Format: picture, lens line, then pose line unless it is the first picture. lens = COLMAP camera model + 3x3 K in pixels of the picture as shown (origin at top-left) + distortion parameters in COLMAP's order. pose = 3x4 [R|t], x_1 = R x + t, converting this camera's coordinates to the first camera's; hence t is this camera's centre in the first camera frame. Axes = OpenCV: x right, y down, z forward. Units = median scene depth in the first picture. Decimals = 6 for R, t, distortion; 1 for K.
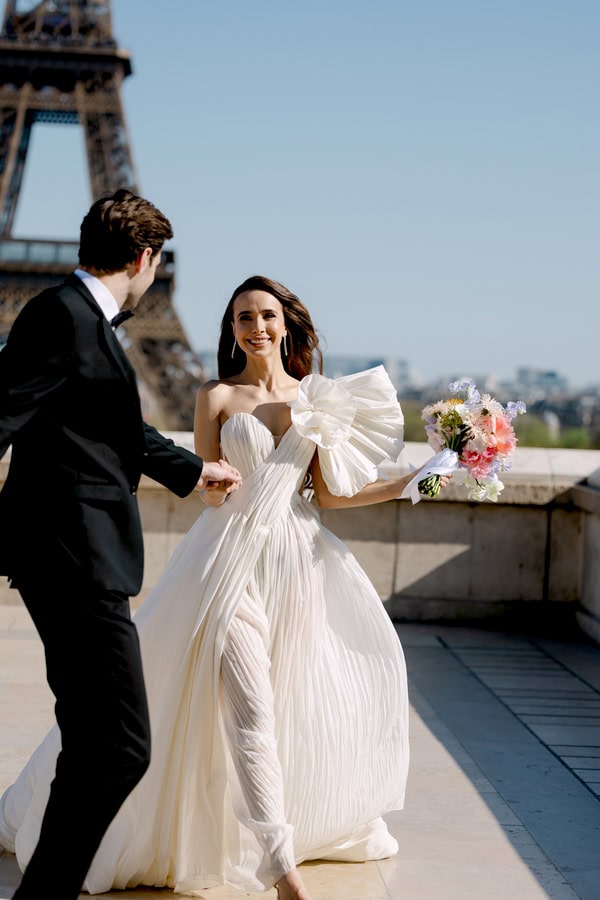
lens RADIAL K [[1522.8, 0, 299.7], [0, 1522.8, 402.1], [0, 0, 1]] dist [0.049502, 0.170363]
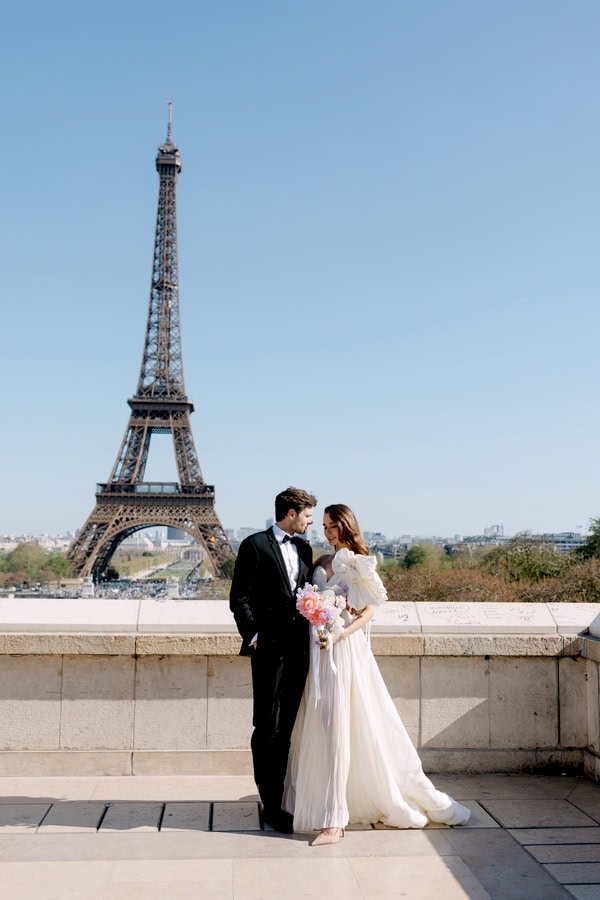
lens RADIAL K [[1522.8, 0, 299.7], [0, 1522.8, 402.1], [0, 0, 1]] dist [0.049502, 0.170363]
pose [[0.999117, -0.037636, -0.018661, 0.092105], [0.035340, 0.993194, -0.110984, 0.033096], [0.022711, 0.110226, 0.993647, -1.259595]]
